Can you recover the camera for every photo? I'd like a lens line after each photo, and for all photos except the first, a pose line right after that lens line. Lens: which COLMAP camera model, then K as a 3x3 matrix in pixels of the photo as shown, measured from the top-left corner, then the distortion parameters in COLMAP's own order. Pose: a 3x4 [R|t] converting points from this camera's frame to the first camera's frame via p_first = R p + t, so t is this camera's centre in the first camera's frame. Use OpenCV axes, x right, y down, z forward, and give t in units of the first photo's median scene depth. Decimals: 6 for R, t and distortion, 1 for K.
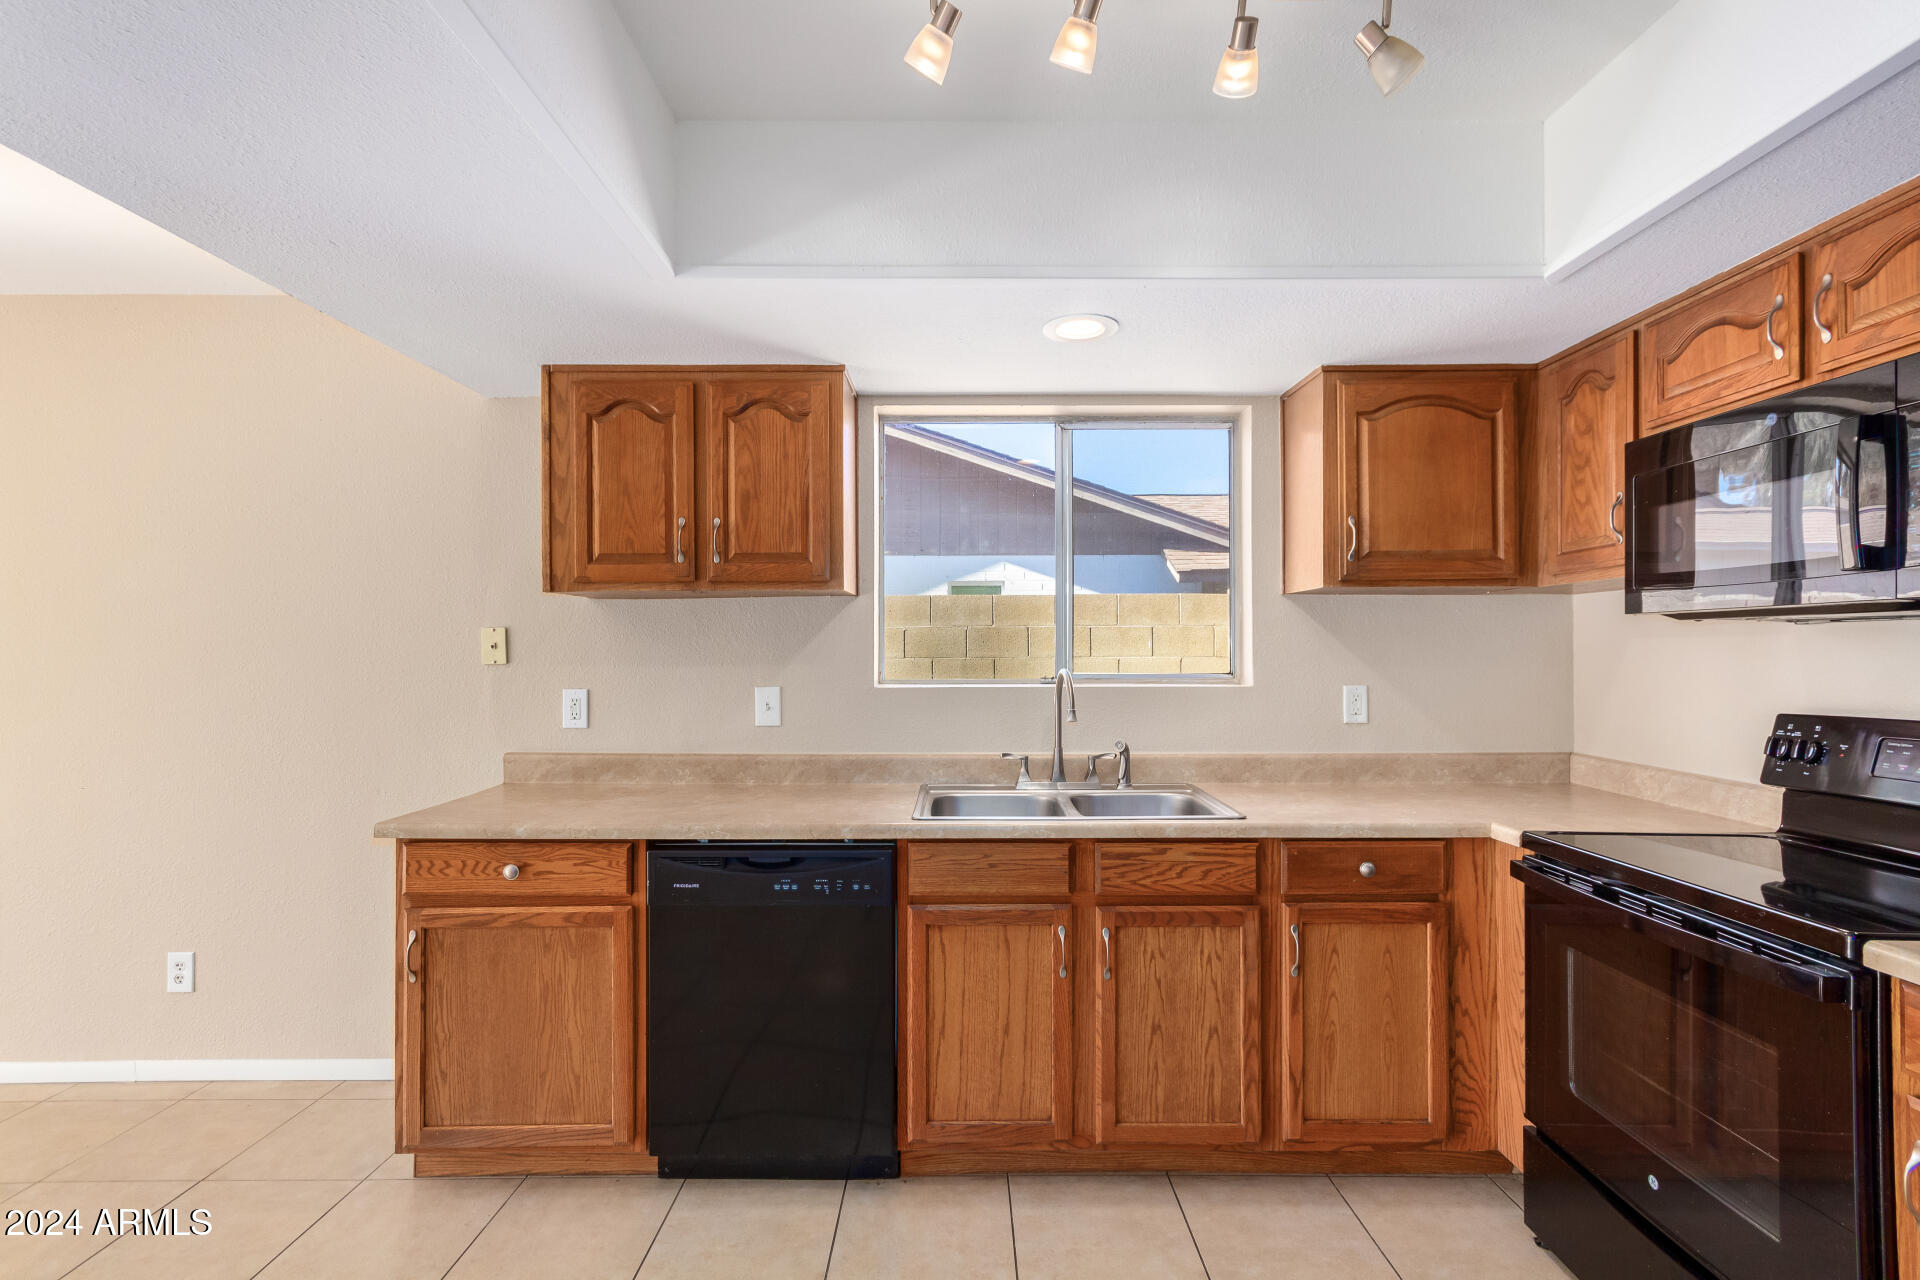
lens RADIAL K [[887.5, 0, 961.2], [0, 887.5, 643.6], [0, 0, 1]] dist [0.003475, 0.000064]
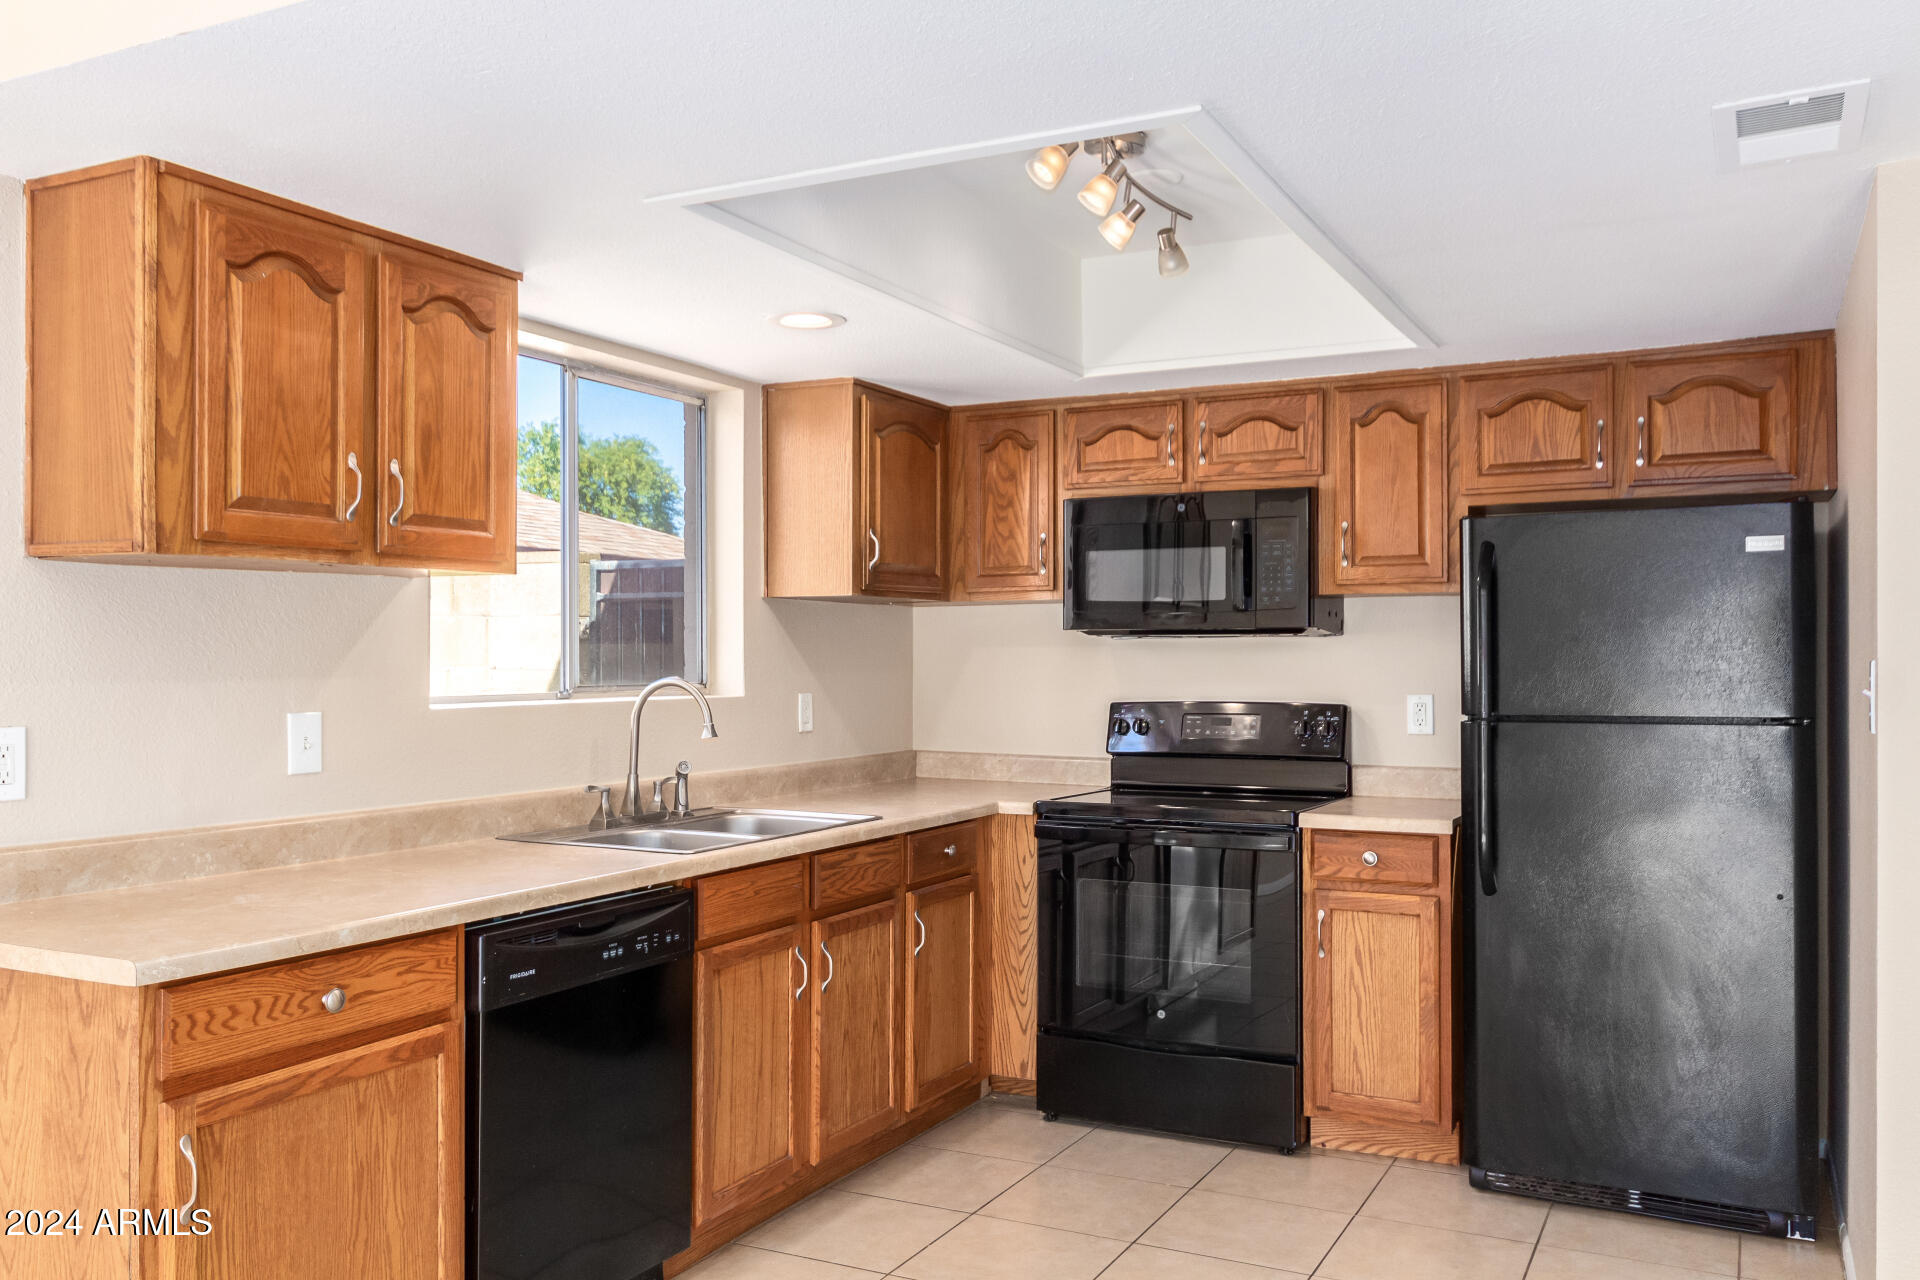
lens RADIAL K [[1548.0, 0, 960.0], [0, 1548.0, 640.0], [0, 0, 1]] dist [-0.003156, -0.004564]
pose [[0.458446, 0.011777, 0.888644, -1.278299], [-0.007992, 0.999926, -0.009129, 0.003664], [-0.888686, -0.002917, 0.458506, 0.087023]]
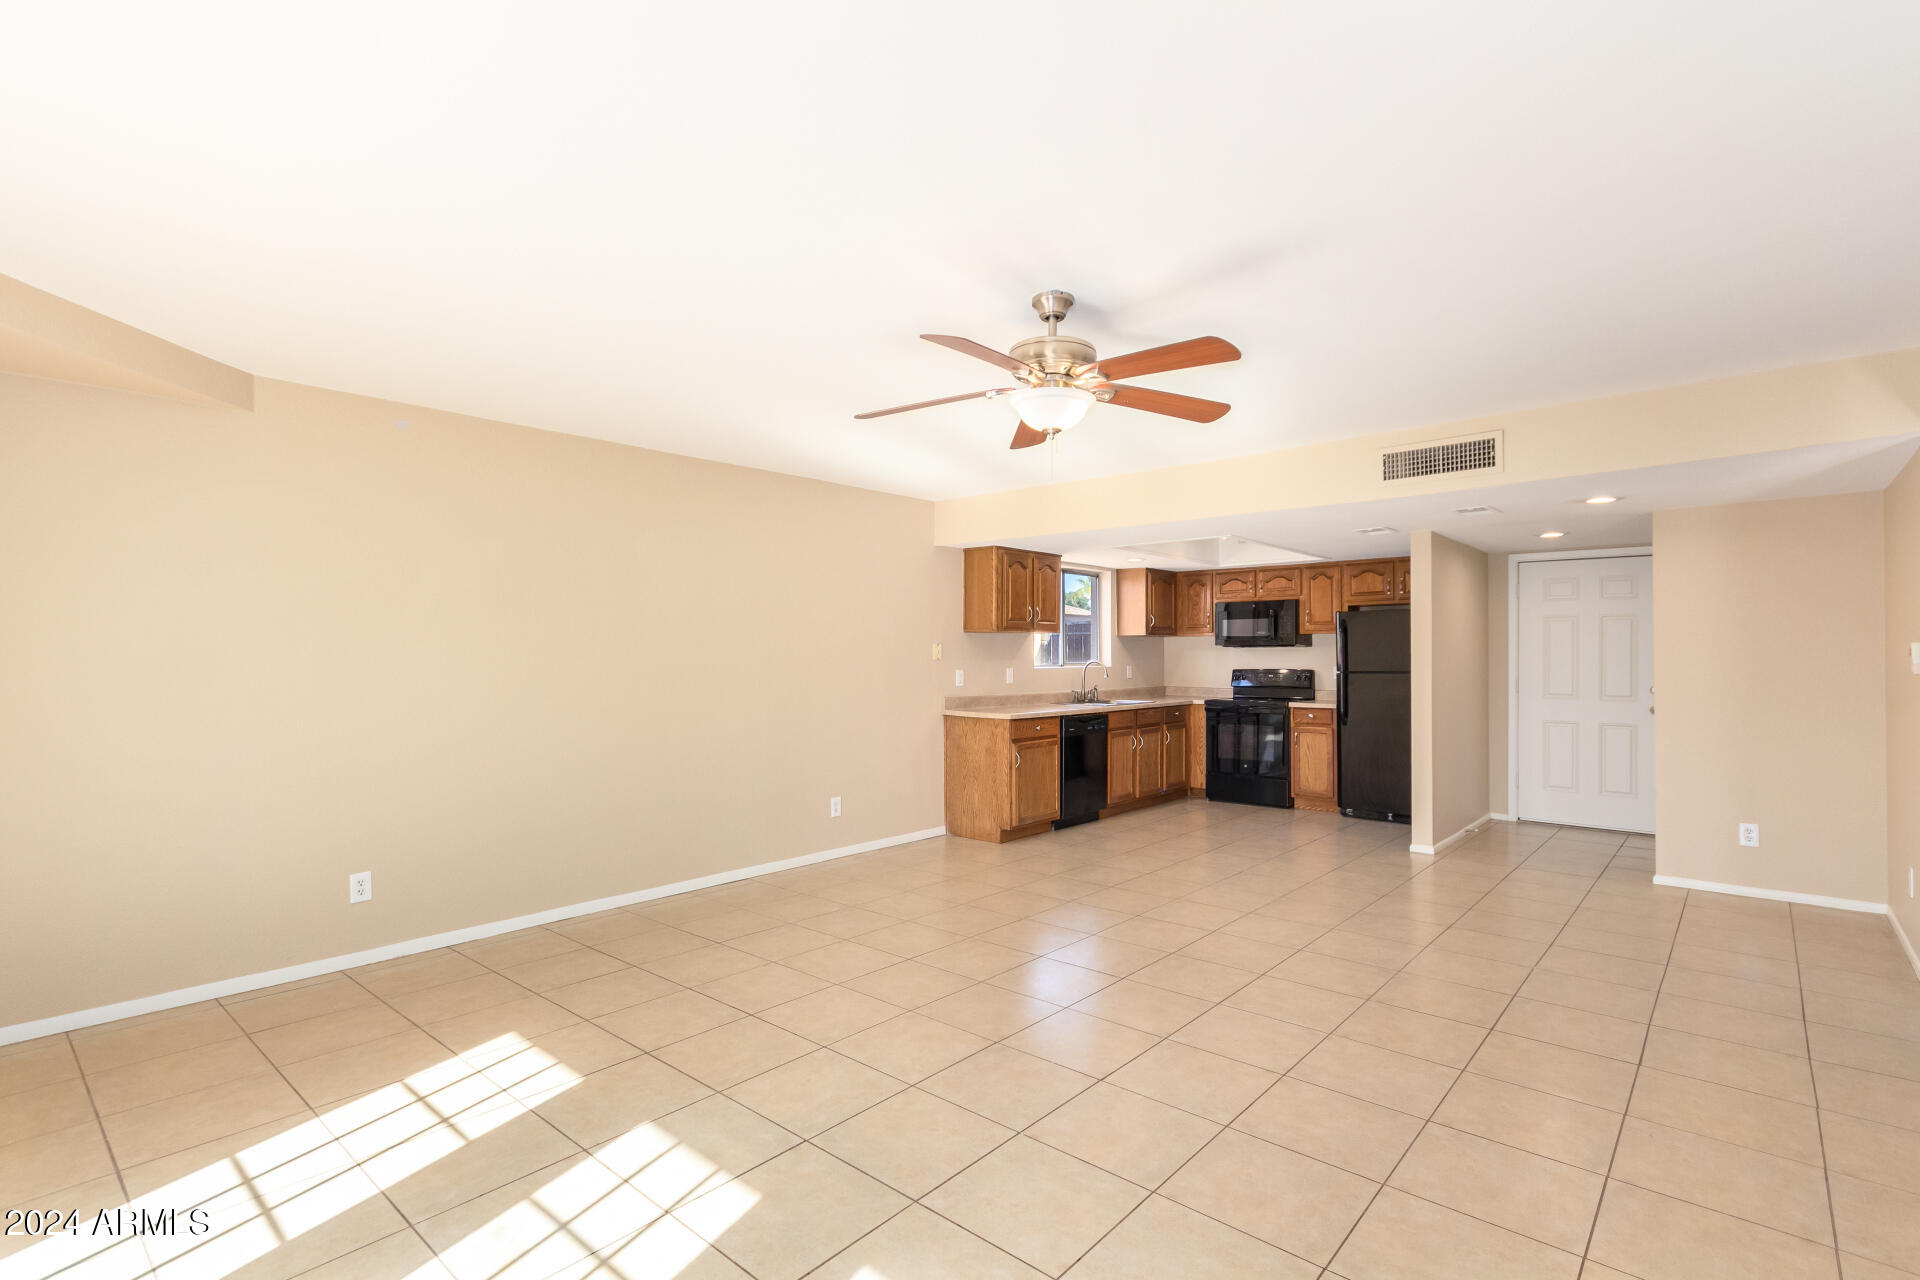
lens RADIAL K [[901.1, 0, 959.2], [0, 901.1, 652.6], [0, 0, 1]] dist [0.001631, -0.000980]
pose [[0.662719, 0.003987, 0.748858, -2.911210], [-0.005246, 0.999986, -0.000681, 0.008063], [-0.748850, -0.003477, 0.662730, -0.788805]]
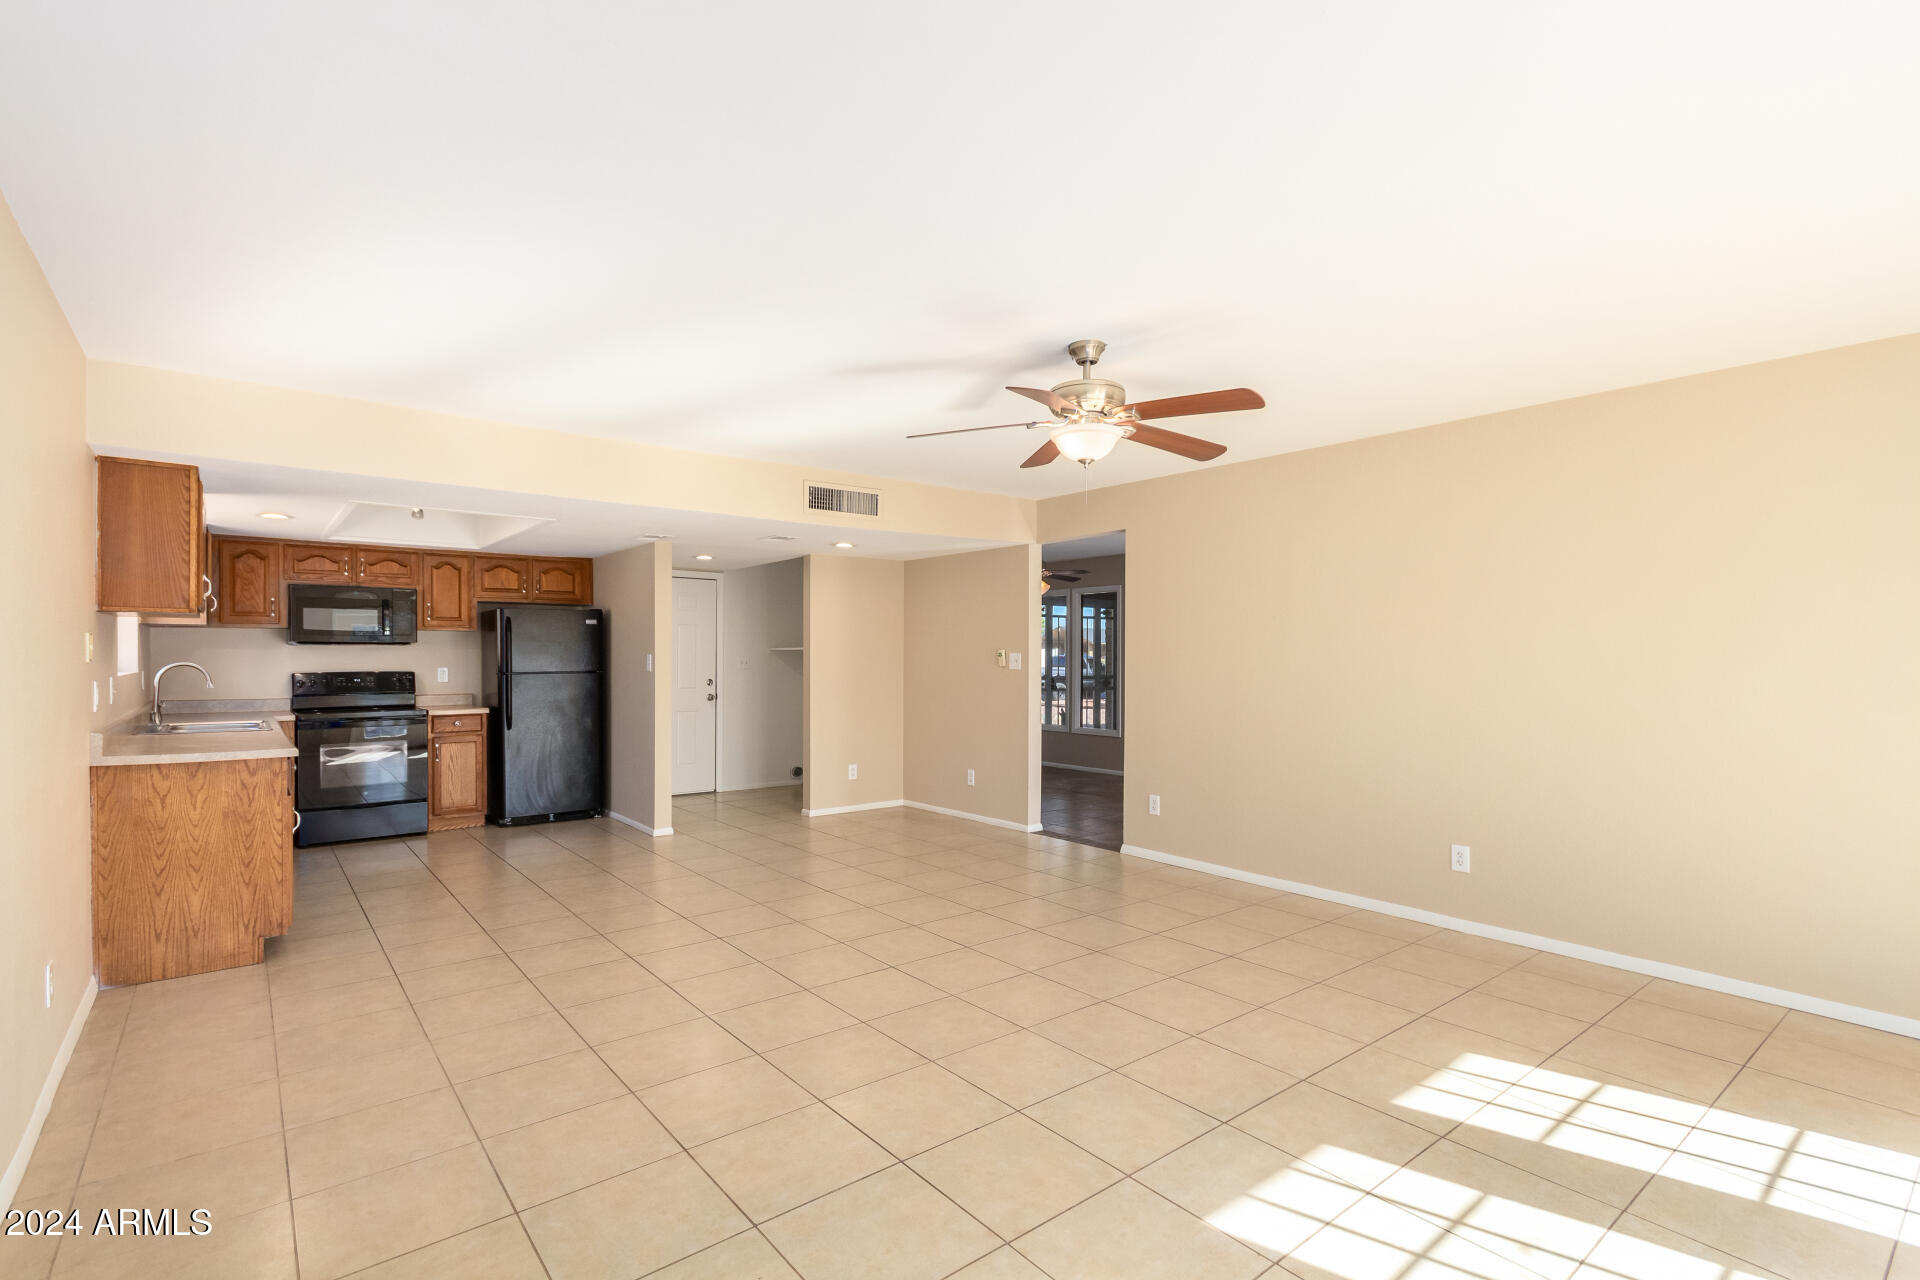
lens RADIAL K [[901.1, 0, 959.2], [0, 901.1, 652.6], [0, 0, 1]] dist [0.001631, -0.000980]
pose [[-0.629234, 0.002992, 0.777210, -2.889715], [-0.005864, 0.999946, -0.008597, 0.017038], [-0.777194, -0.009967, -0.629182, 1.101356]]
